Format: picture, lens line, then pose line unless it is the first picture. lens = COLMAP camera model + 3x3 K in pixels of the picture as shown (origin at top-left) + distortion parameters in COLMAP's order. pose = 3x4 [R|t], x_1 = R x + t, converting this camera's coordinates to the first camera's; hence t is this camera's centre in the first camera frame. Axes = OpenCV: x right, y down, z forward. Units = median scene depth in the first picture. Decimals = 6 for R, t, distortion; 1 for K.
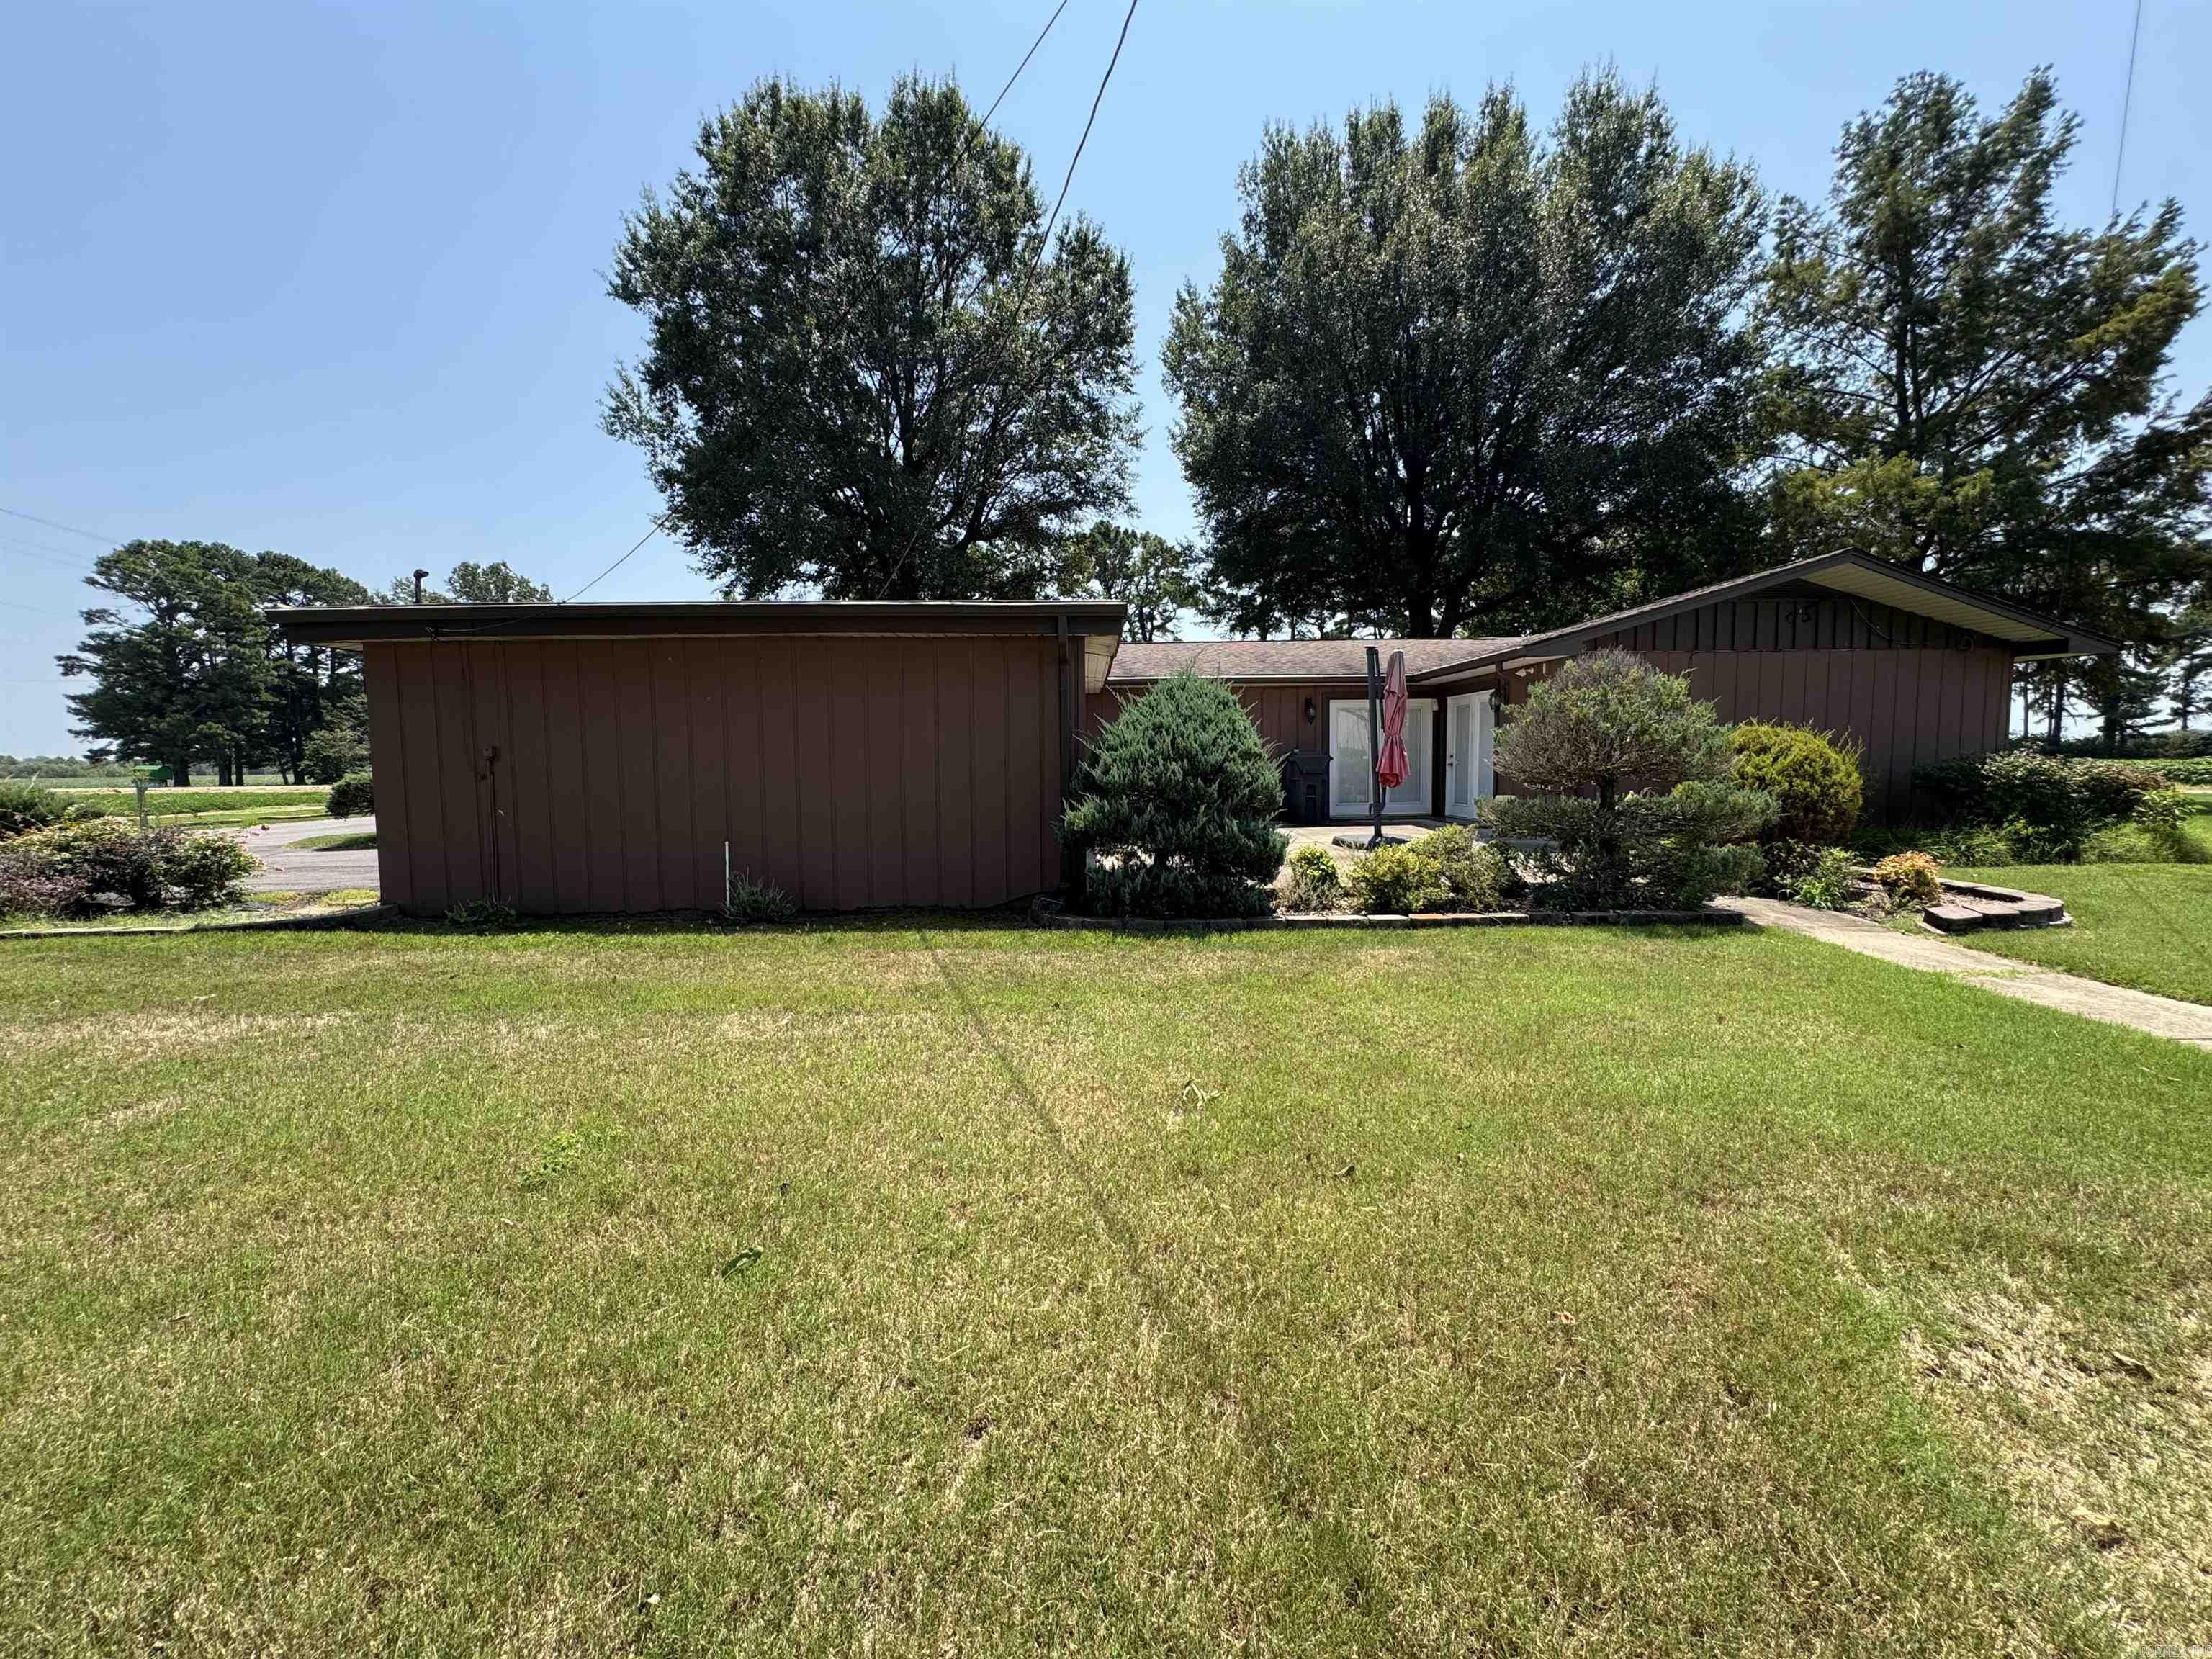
lens RADIAL K [[888.4, 0, 1094.1], [0, 888.4, 837.0], [0, 0, 1]] dist [-0.002829, 0.001086]
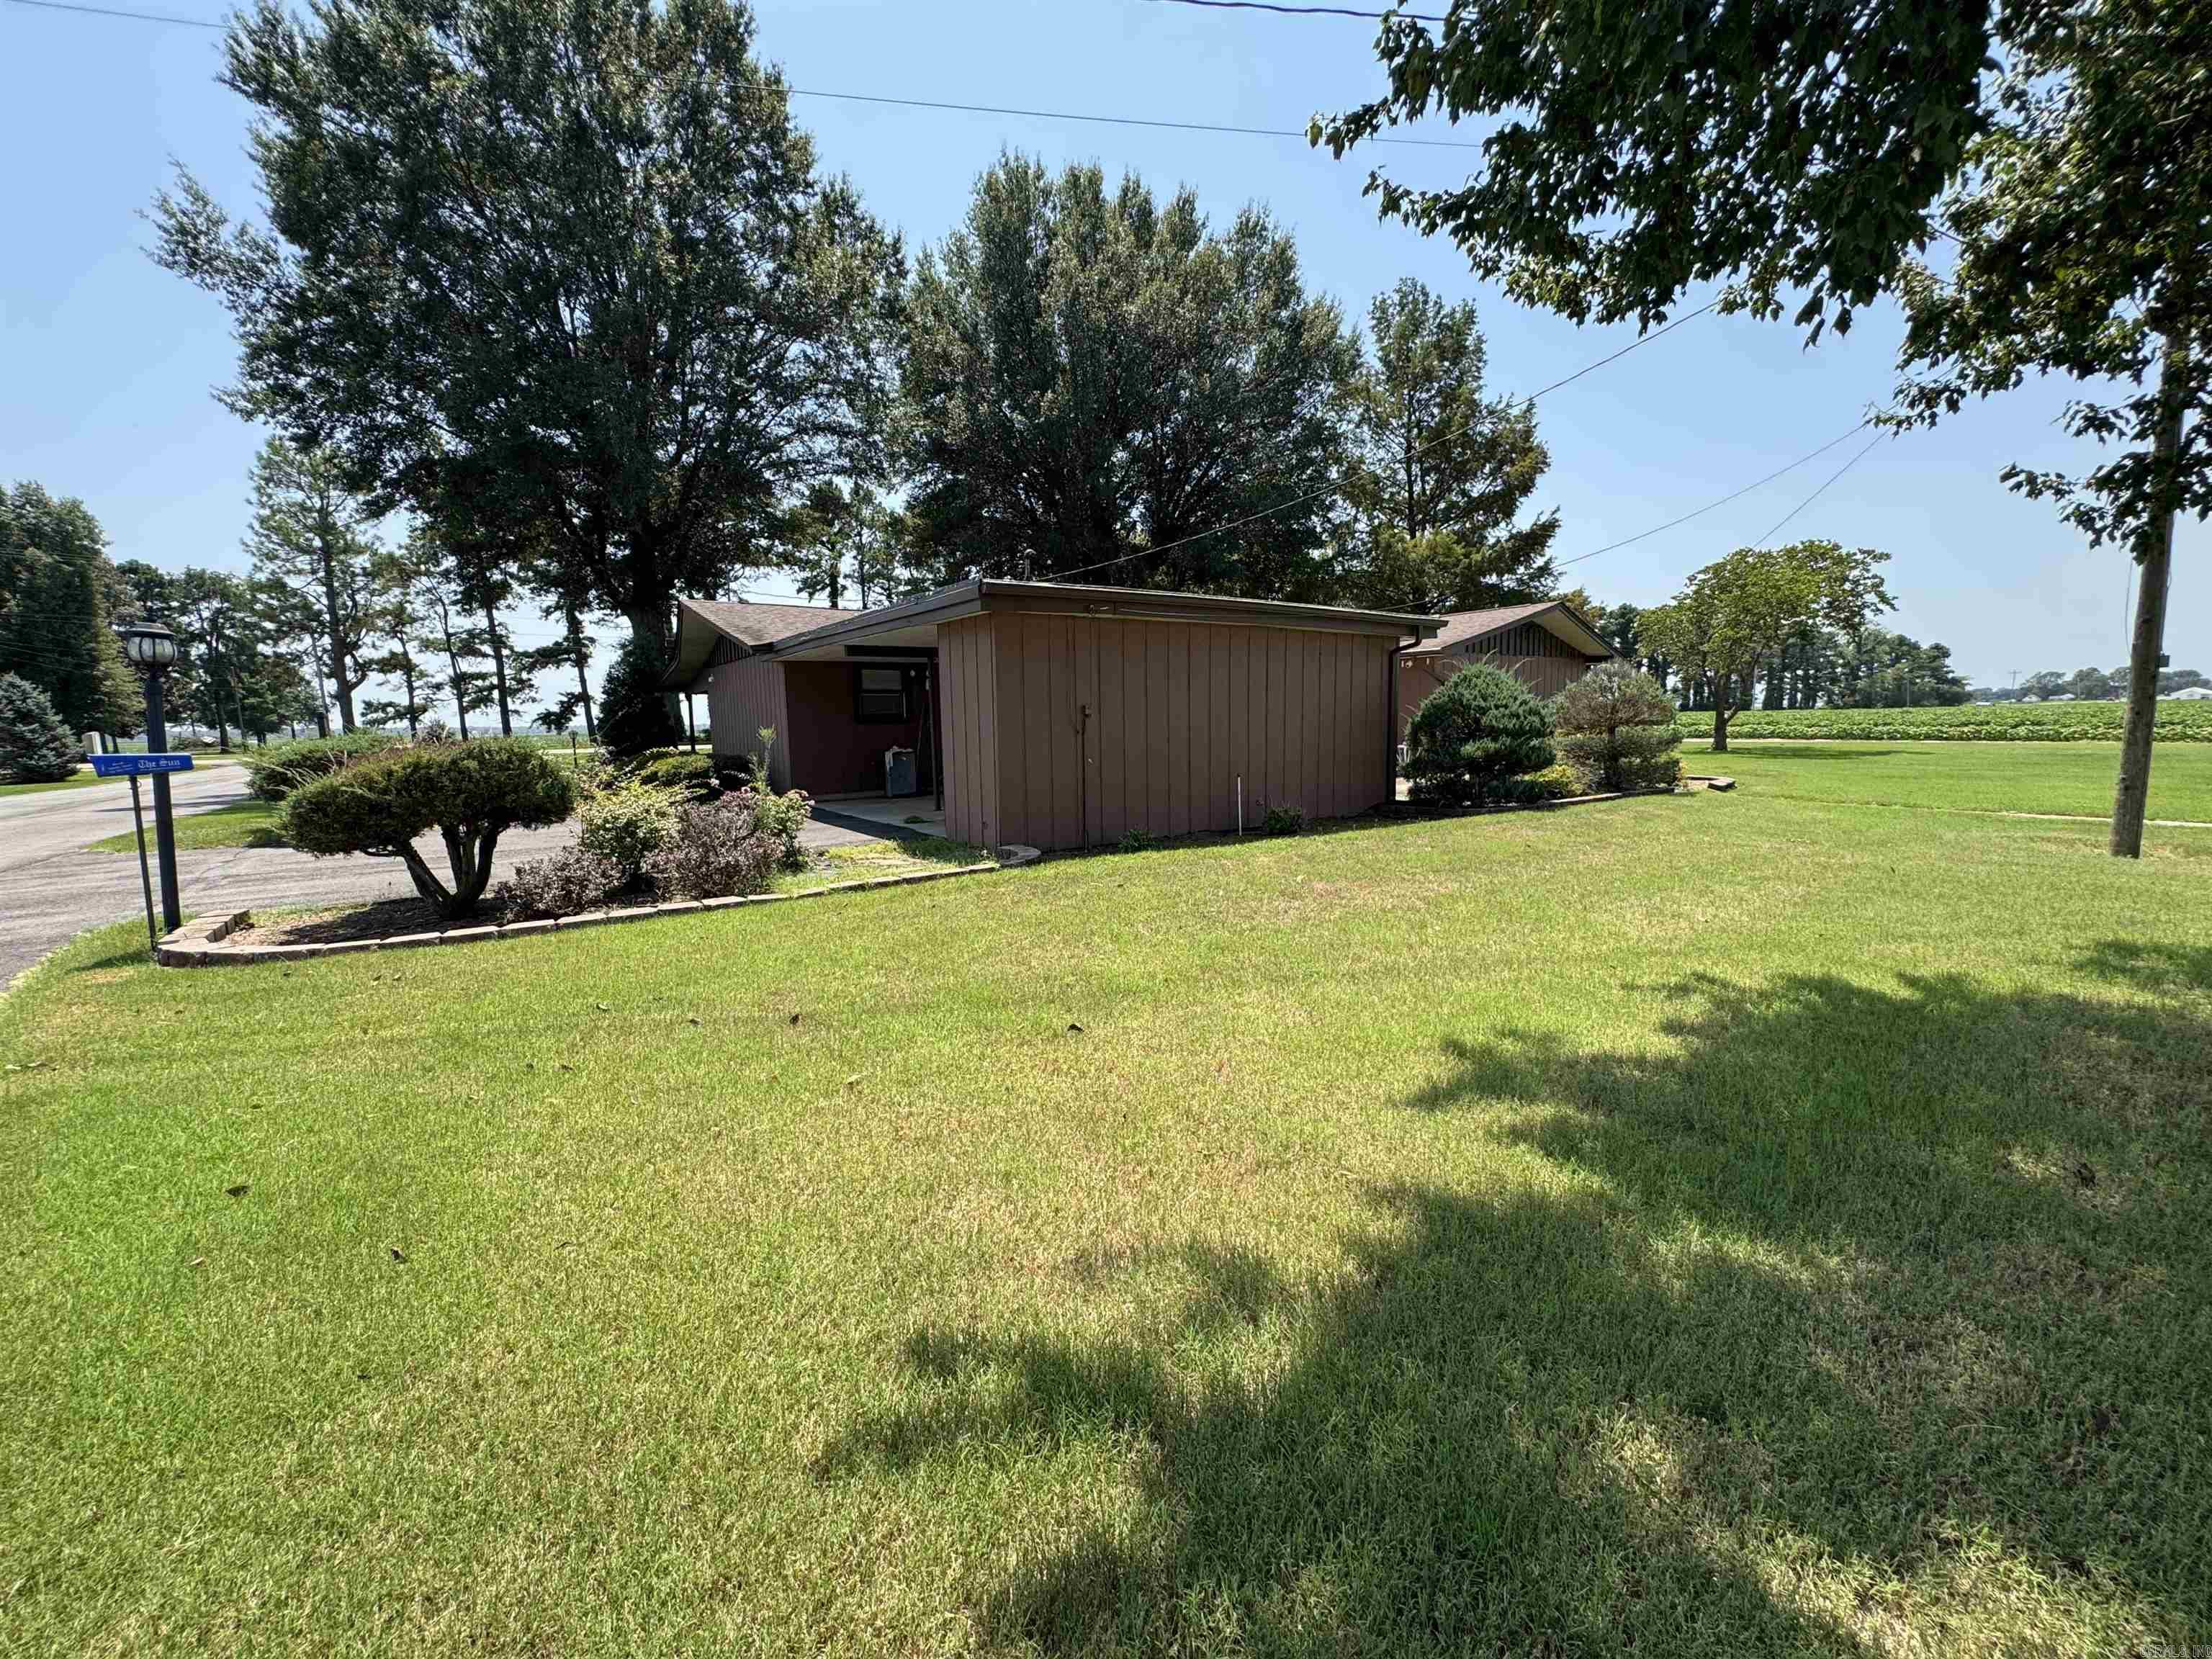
lens RADIAL K [[888.4, 0, 1104.3], [0, 888.4, 833.5], [0, 0, 1]] dist [-0.002829, 0.001086]
pose [[0.832873, -0.072098, 0.548748, -0.323600], [0.055271, 0.997358, 0.047150, 0.003691], [-0.550697, -0.008940, 0.834657, -0.001269]]
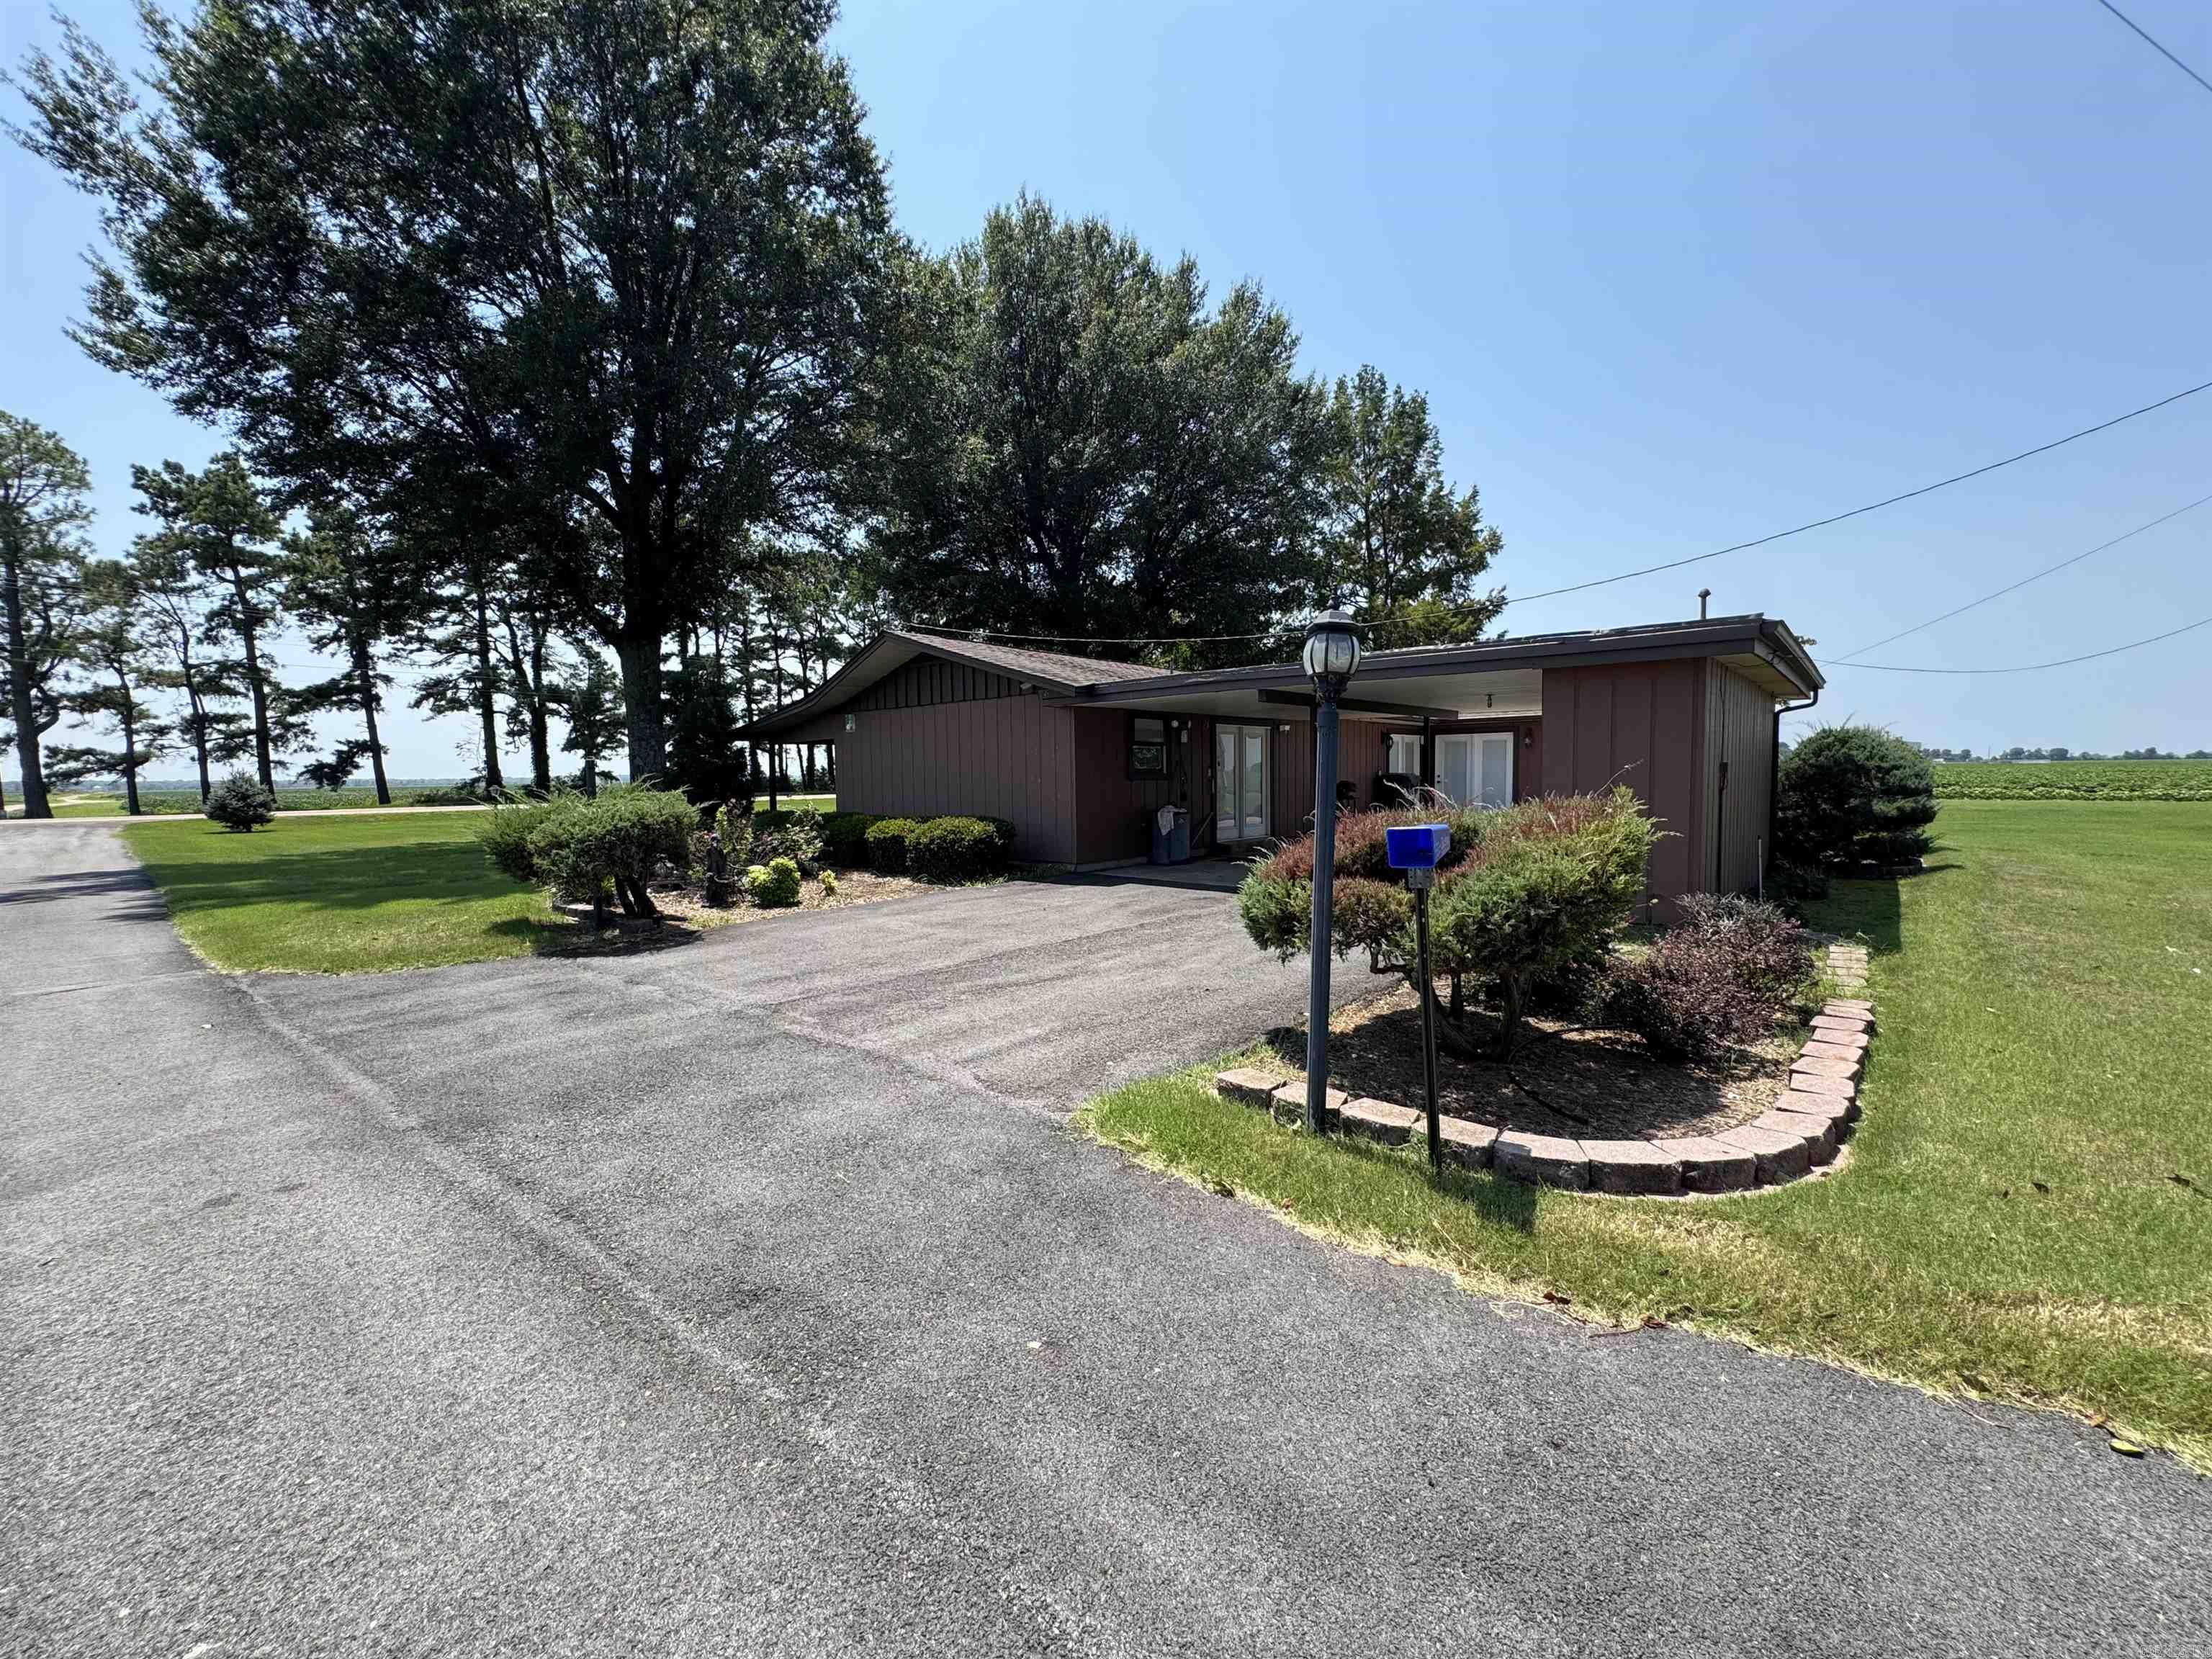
lens RADIAL K [[888.4, 0, 1102.8], [0, 888.4, 838.4], [0, 0, 1]] dist [-0.002829, 0.001086]
pose [[0.678918, -0.047956, 0.732647, -0.489023], [0.067034, 0.997746, 0.003189, -0.015333], [-0.731148, 0.046947, 0.680602, 0.203060]]
